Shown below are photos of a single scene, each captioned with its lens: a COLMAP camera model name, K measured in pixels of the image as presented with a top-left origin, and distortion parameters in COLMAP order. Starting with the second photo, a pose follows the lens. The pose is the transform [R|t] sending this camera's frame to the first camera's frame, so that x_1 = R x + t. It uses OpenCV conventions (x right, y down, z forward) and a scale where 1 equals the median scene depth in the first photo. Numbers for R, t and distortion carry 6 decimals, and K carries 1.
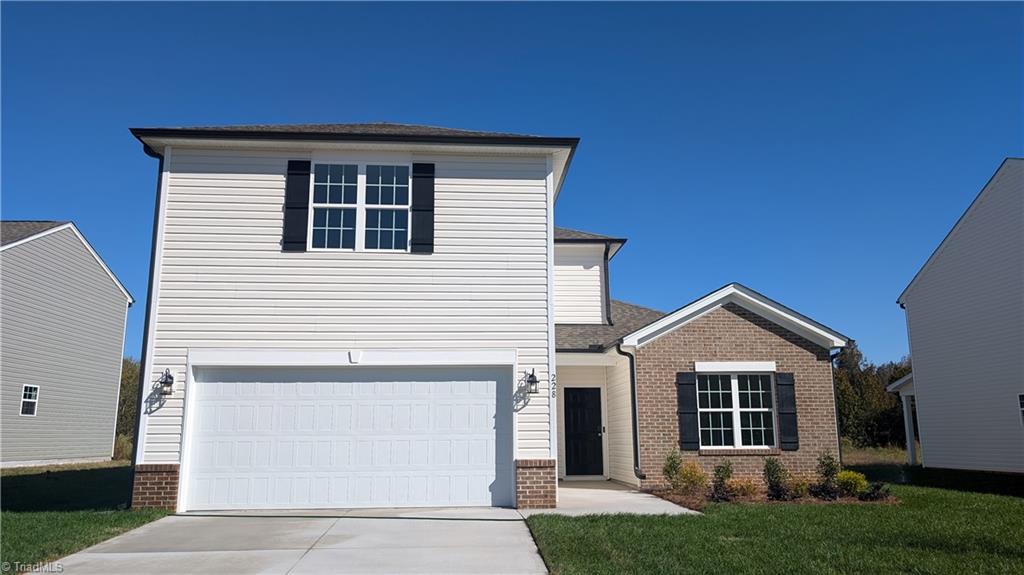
lens RADIAL K [[751.7, 0, 512.0], [0, 751.7, 287.5], [0, 0, 1]] dist [-0.001862, -0.003245]
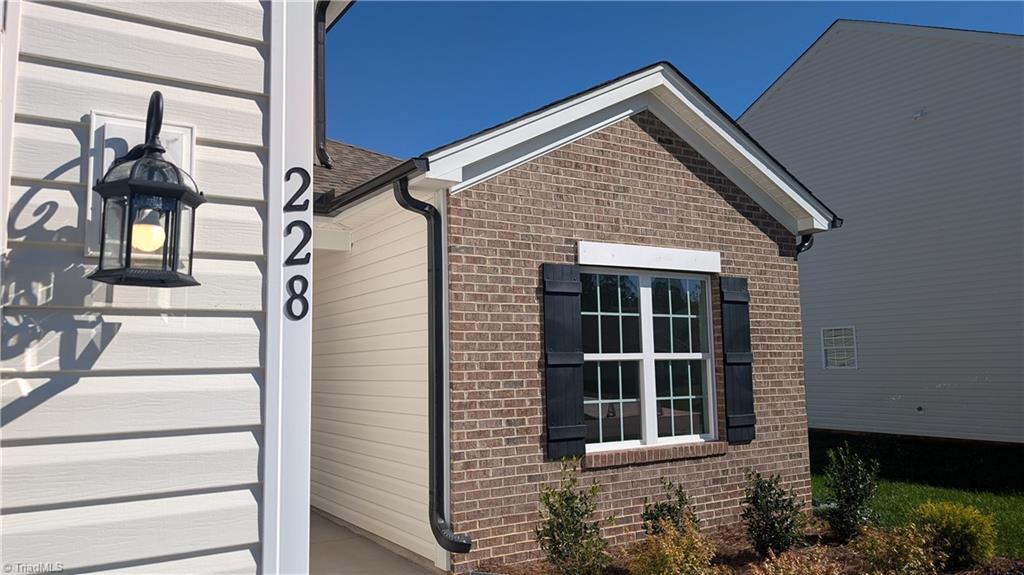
lens RADIAL K [[786.3, 0, 509.1], [0, 786.3, 277.7], [0, 0, 1]] dist [0.072855, -0.001925]
pose [[0.887744, 0.040238, 0.458575, 0.015370], [-0.078332, 0.994849, 0.064345, 0.094505], [-0.453624, -0.093043, 0.886323, 0.637182]]
